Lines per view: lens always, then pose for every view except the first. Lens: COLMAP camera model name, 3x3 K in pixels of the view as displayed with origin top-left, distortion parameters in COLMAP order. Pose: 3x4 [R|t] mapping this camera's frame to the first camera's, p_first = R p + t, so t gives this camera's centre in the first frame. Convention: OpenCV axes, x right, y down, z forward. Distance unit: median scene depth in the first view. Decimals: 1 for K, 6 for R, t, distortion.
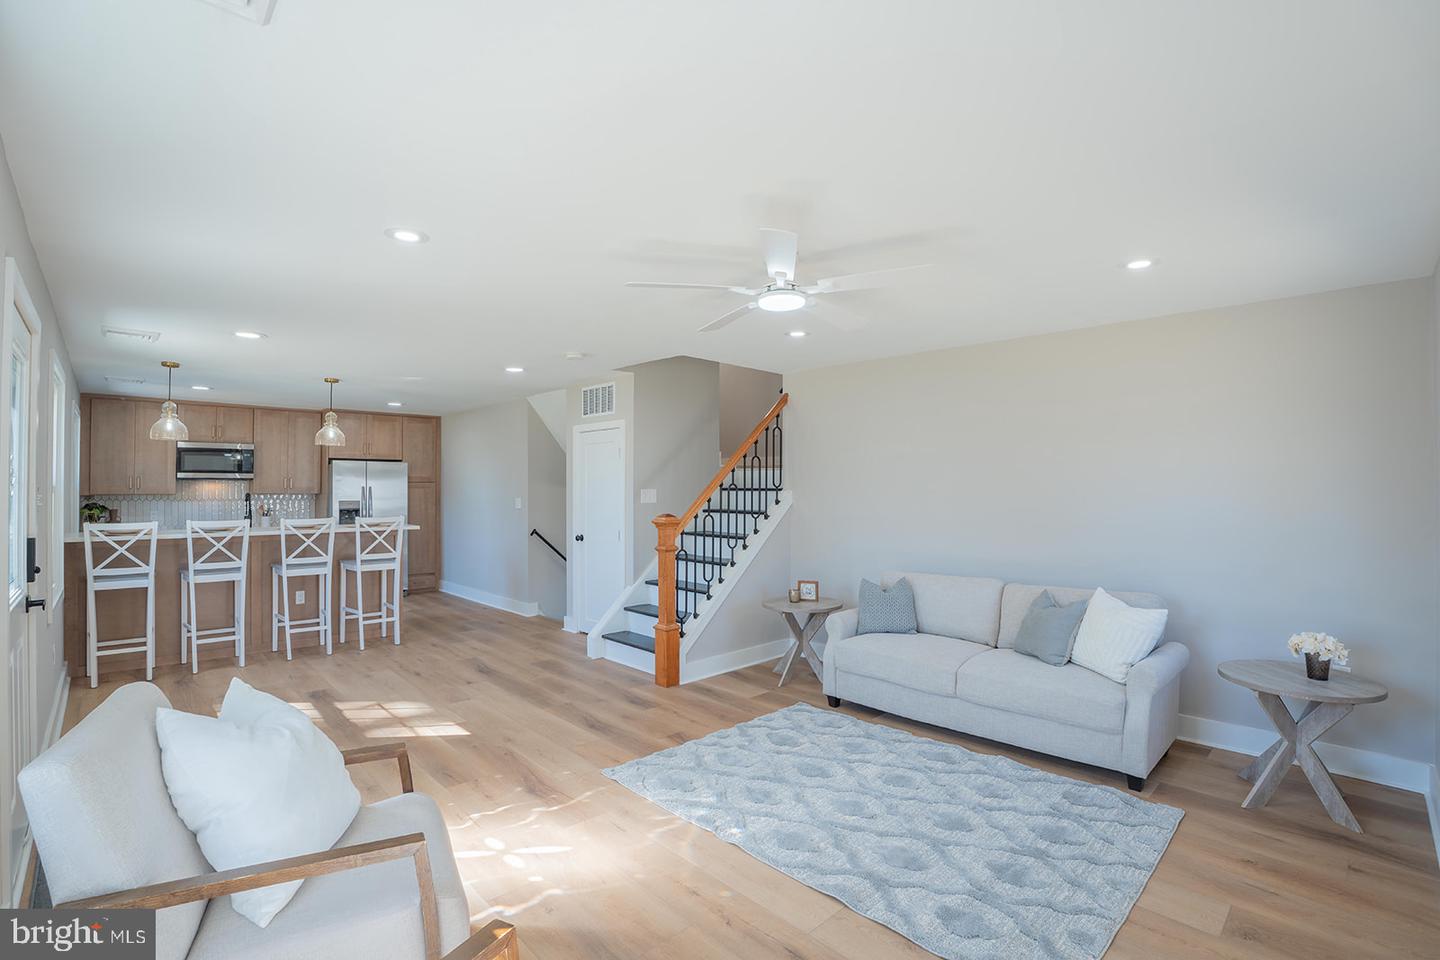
lens RADIAL K [[660.9, 0, 715.8], [0, 660.9, 485.0], [0, 0, 1]] dist [-0.074846, 0.019870]
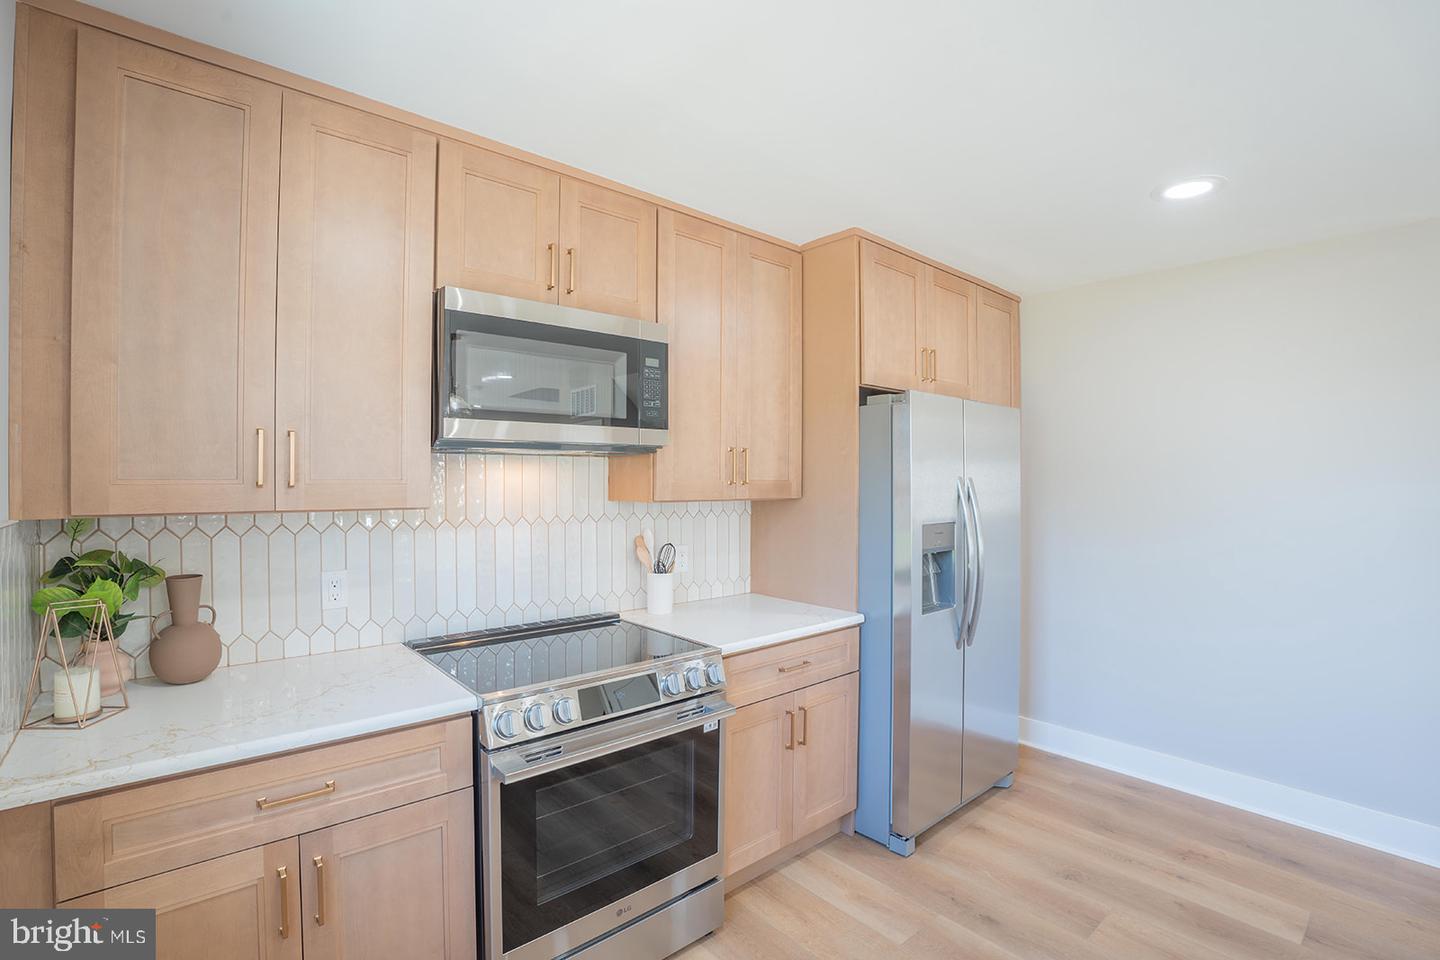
lens RADIAL K [[660.9, 0, 715.8], [0, 660.9, 485.0], [0, 0, 1]] dist [-0.074846, 0.019870]
pose [[0.998477, 0.007440, -0.054660, -0.728178], [-0.006306, 0.999762, 0.020887, -0.000149], [0.054802, -0.020510, 0.998287, 0.753173]]
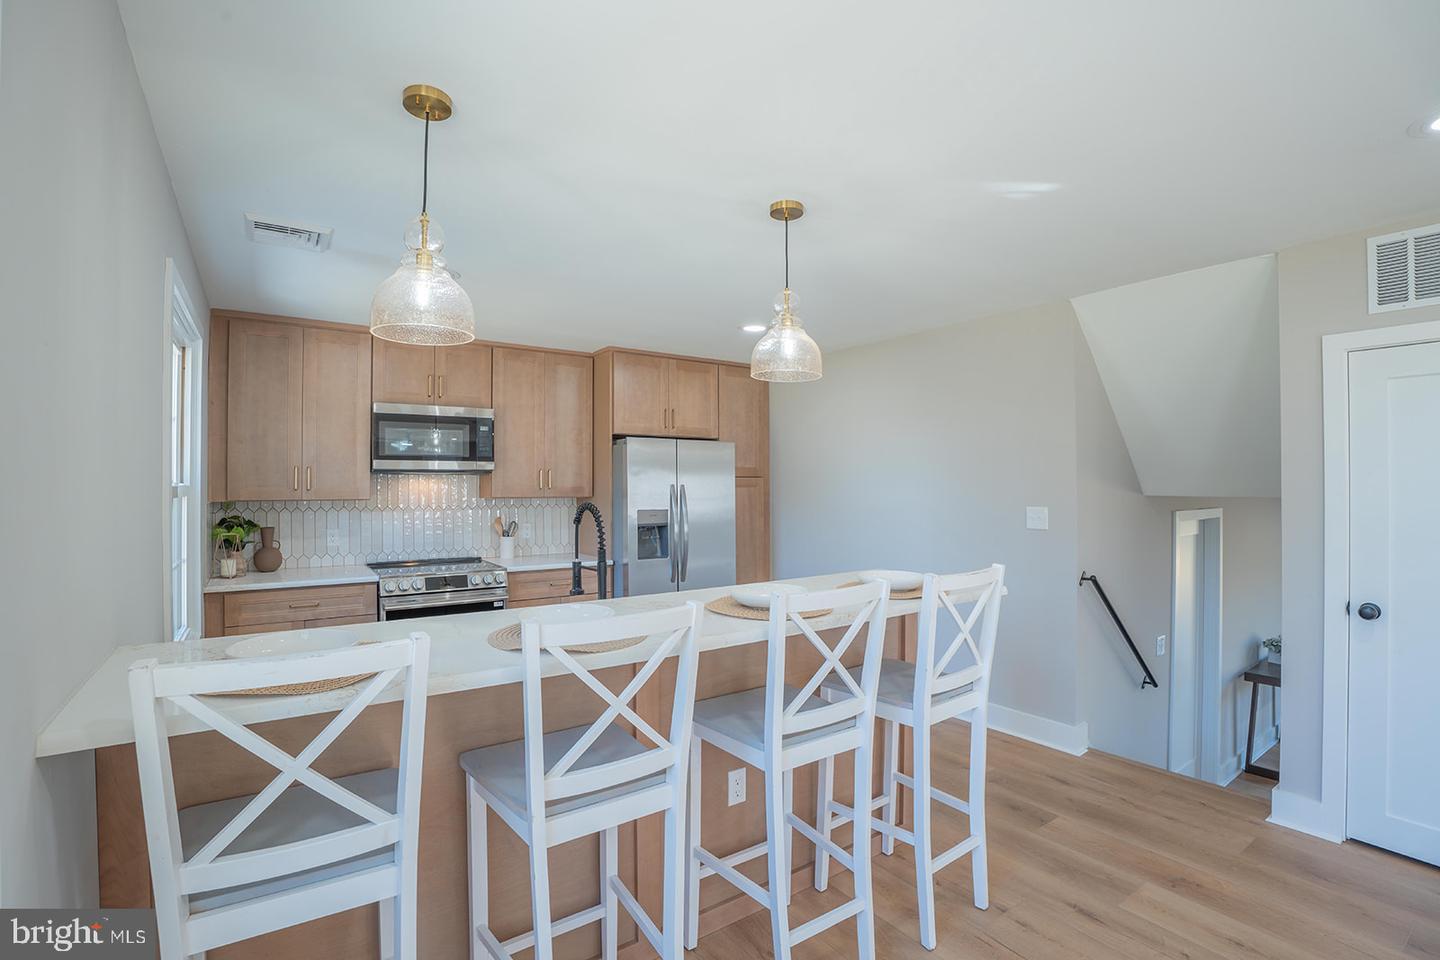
lens RADIAL K [[660.9, 0, 715.8], [0, 660.9, 485.0], [0, 0, 1]] dist [-0.074846, 0.019870]
pose [[0.987615, -0.001725, -0.156889, -0.468866], [0.002674, 0.999979, 0.005840, -0.000381], [0.156876, -0.006187, 0.987599, 0.491008]]
